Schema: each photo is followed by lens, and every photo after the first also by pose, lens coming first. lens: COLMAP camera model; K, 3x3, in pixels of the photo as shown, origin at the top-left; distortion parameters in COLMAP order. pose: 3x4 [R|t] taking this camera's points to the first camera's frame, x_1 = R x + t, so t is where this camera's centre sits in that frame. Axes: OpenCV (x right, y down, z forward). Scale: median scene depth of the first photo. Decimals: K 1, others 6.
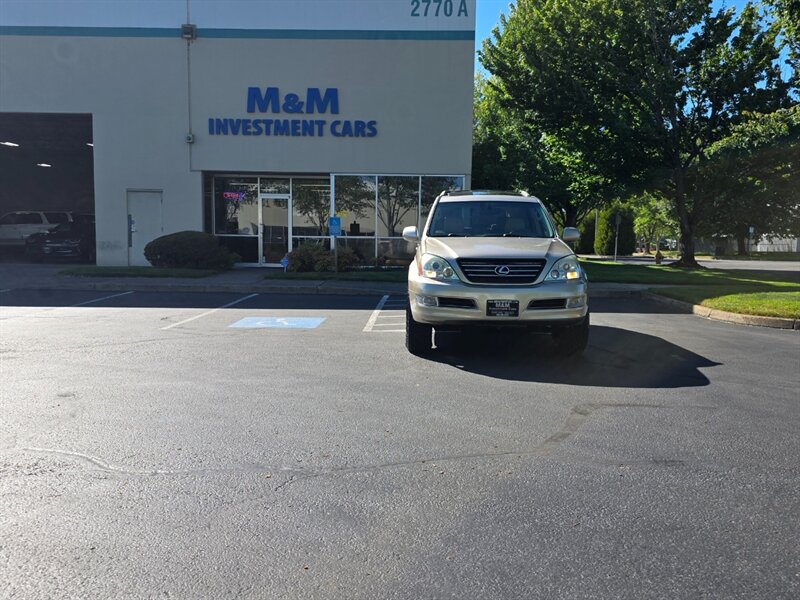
lens RADIAL K [[668.9, 0, 400.0], [0, 668.9, 300.0], [0, 0, 1]] dist [0.036366, -0.001956]
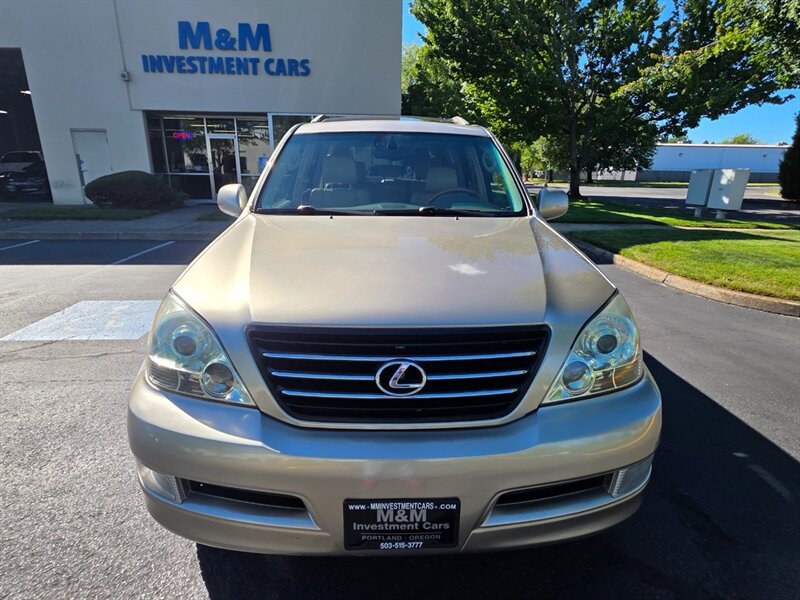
lens RADIAL K [[431.2, 0, 400.0], [0, 431.2, 300.0], [0, 0, 1]] dist [-0.002206, -0.001200]
pose [[0.996748, -0.023593, 0.077051, 0.044337], [0.007693, 0.979673, 0.200452, -0.035794], [-0.080214, -0.199207, 0.976669, 0.265048]]
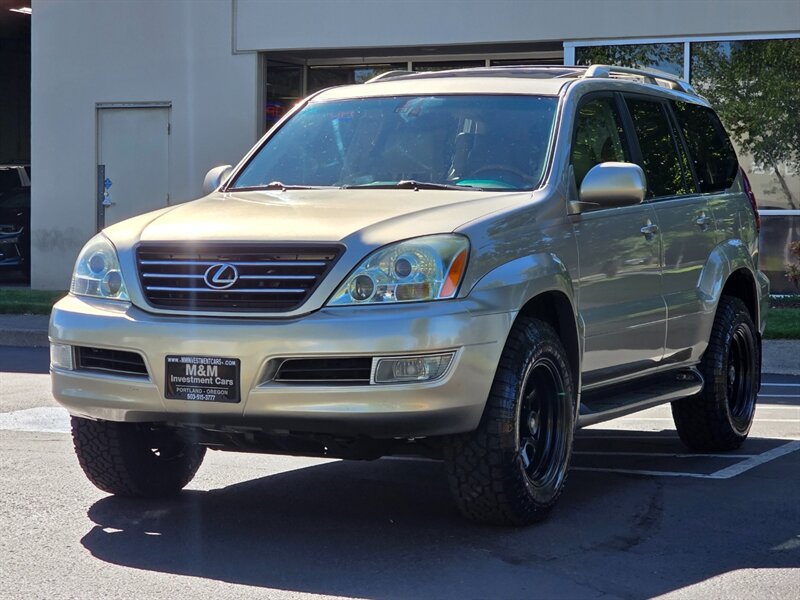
lens RADIAL K [[1862.2, 0, 400.0], [0, 1862.2, 300.0], [0, 0, 1]] dist [-0.239536, 0.270636]
pose [[0.925767, 0.008324, -0.378003, 0.200595], [-0.028662, 0.998426, -0.048212, 0.004791], [0.377006, 0.055467, 0.924548, 0.030122]]
